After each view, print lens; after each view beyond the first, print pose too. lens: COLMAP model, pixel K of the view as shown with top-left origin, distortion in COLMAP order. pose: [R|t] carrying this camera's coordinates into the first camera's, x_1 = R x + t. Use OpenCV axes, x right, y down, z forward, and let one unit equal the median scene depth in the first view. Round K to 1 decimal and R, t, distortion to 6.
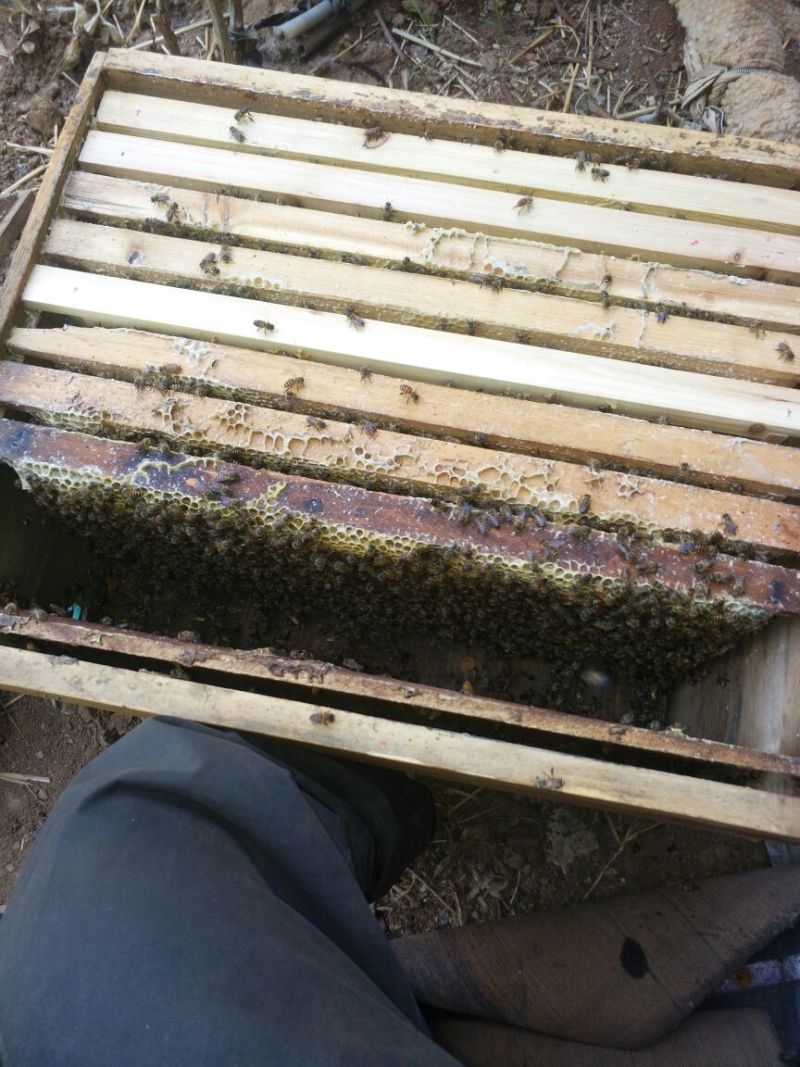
lens RADIAL K [[801.8, 0, 400.0], [0, 801.8, 533.5], [0, 0, 1]] dist [0.053834, -0.049875]
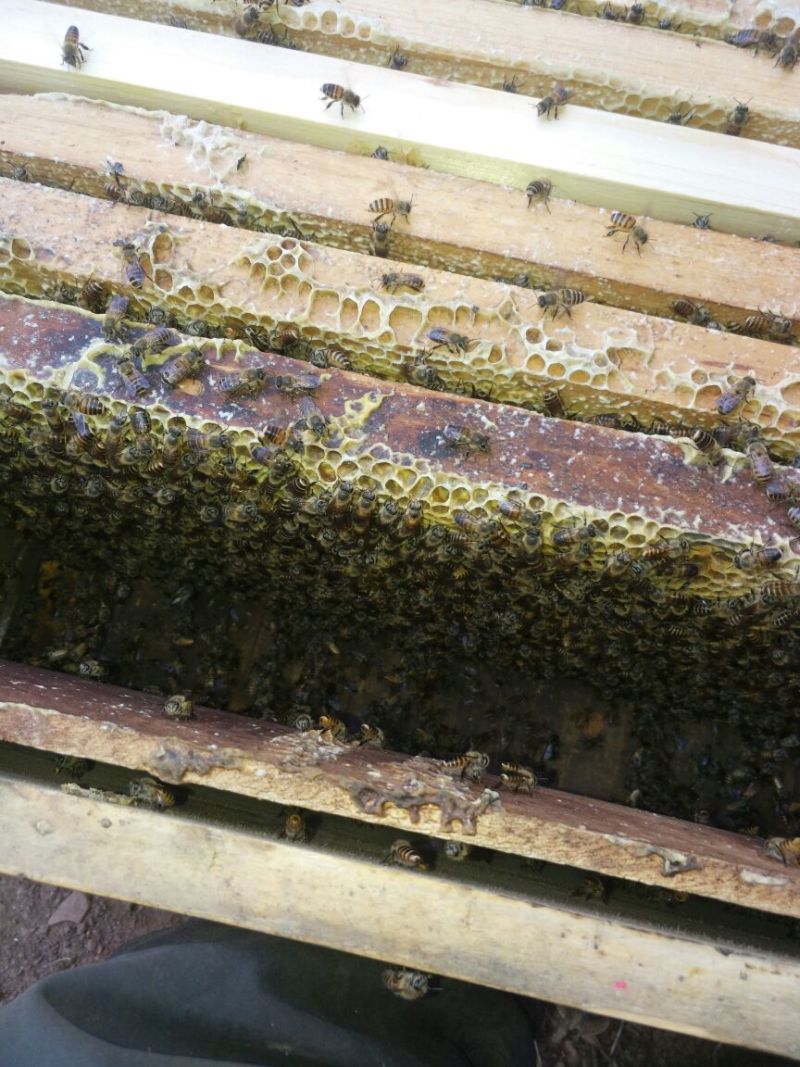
lens RADIAL K [[823.1, 0, 400.0], [0, 823.1, 533.5], [0, 0, 1]] dist [-0.001662, -0.002469]
pose [[0.998989, 0.037018, 0.025497, -0.140658], [-0.037076, 0.999311, 0.001770, 0.019174], [-0.025414, -0.002714, 0.999673, 0.496908]]
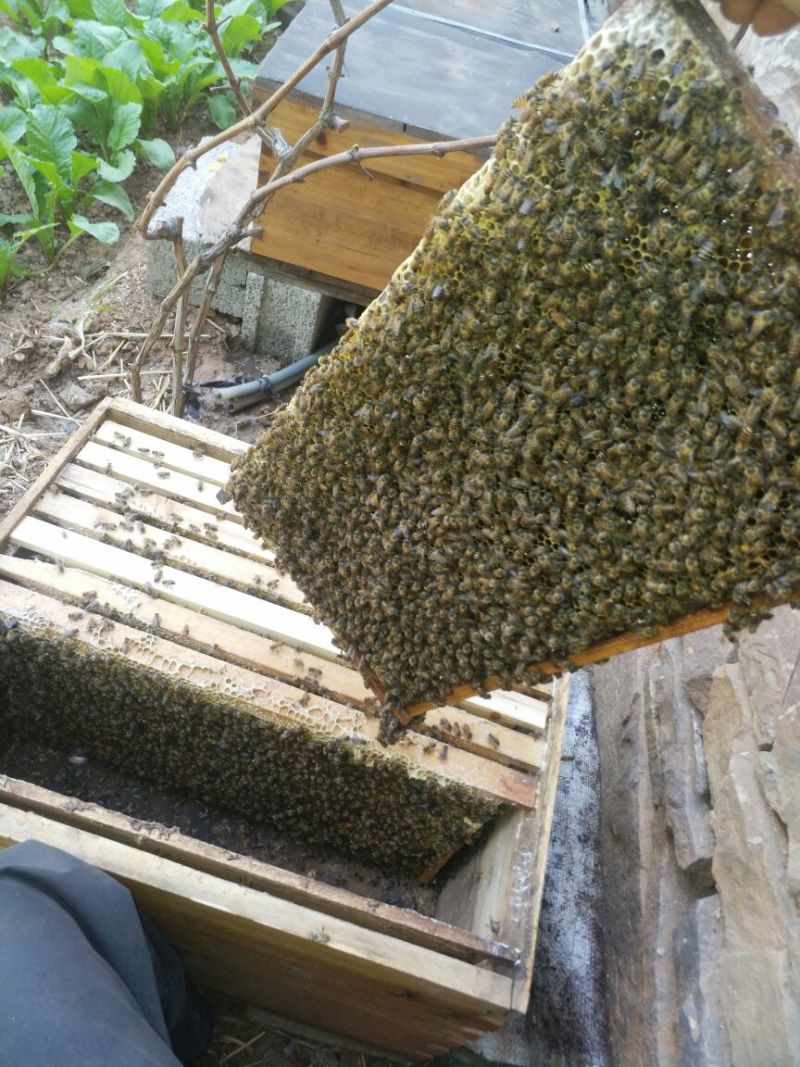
lens RADIAL K [[823.1, 0, 400.0], [0, 823.1, 533.5], [0, 0, 1]] dist [-0.001662, -0.002469]
pose [[0.966354, 0.207782, 0.151614, -0.033305], [-0.134777, 0.911083, -0.389567, 0.183626], [-0.219078, 0.356026, 0.908433, -0.477820]]
